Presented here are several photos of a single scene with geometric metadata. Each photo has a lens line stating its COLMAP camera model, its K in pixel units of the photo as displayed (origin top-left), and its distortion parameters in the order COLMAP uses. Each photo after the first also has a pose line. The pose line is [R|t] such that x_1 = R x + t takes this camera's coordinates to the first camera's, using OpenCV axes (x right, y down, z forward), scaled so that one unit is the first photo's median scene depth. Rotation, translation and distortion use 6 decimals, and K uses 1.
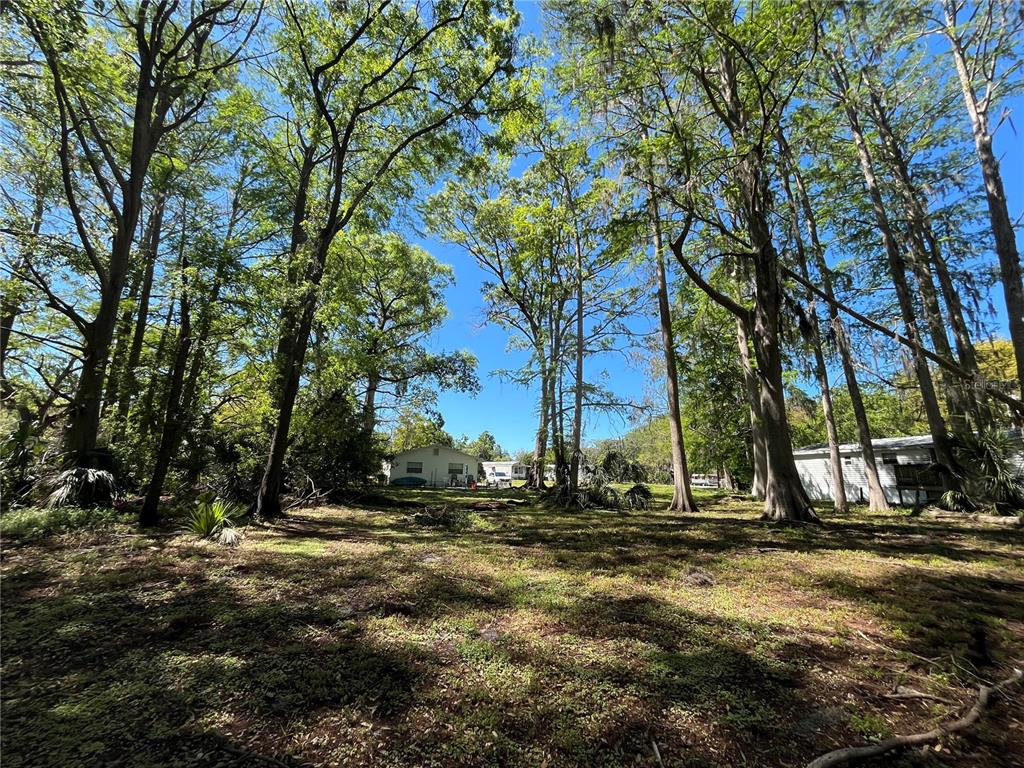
lens RADIAL K [[410.8, 0, 513.2], [0, 410.8, 380.8], [0, 0, 1]] dist [-0.001552, 0.000497]
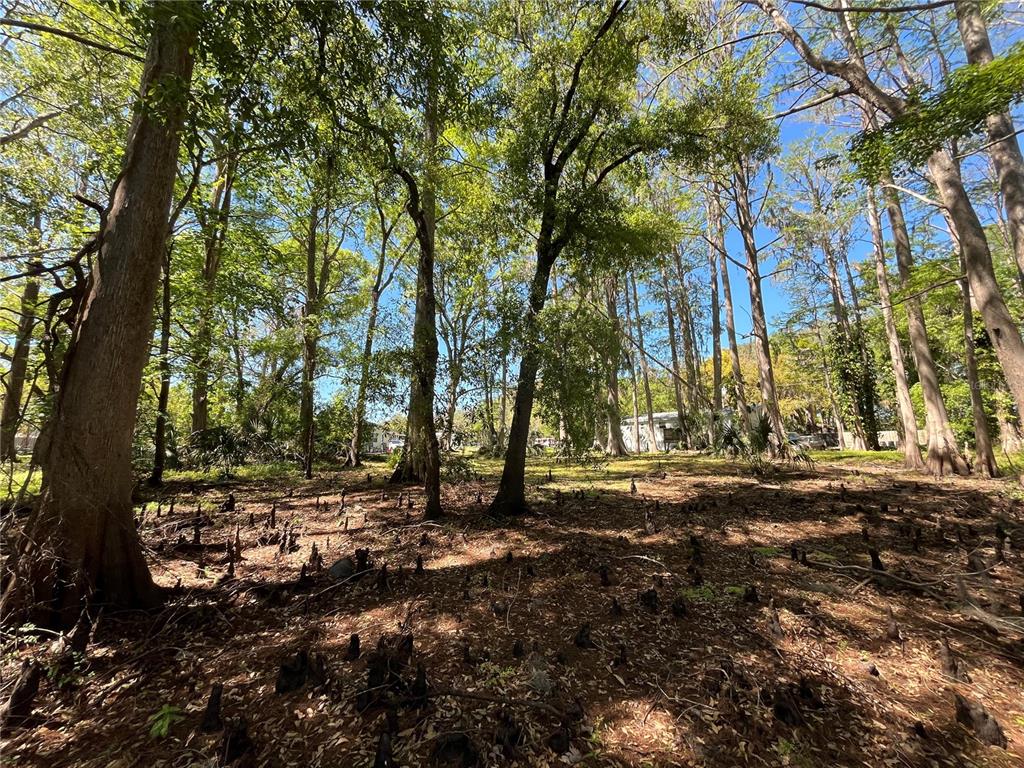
lens RADIAL K [[410.8, 0, 513.2], [0, 410.8, 380.8], [0, 0, 1]] dist [-0.001552, 0.000497]
pose [[0.932748, 0.021622, 0.359880, -0.314976], [-0.048394, 0.996675, 0.065546, -0.085250], [-0.357266, -0.078554, 0.930693, -0.397496]]
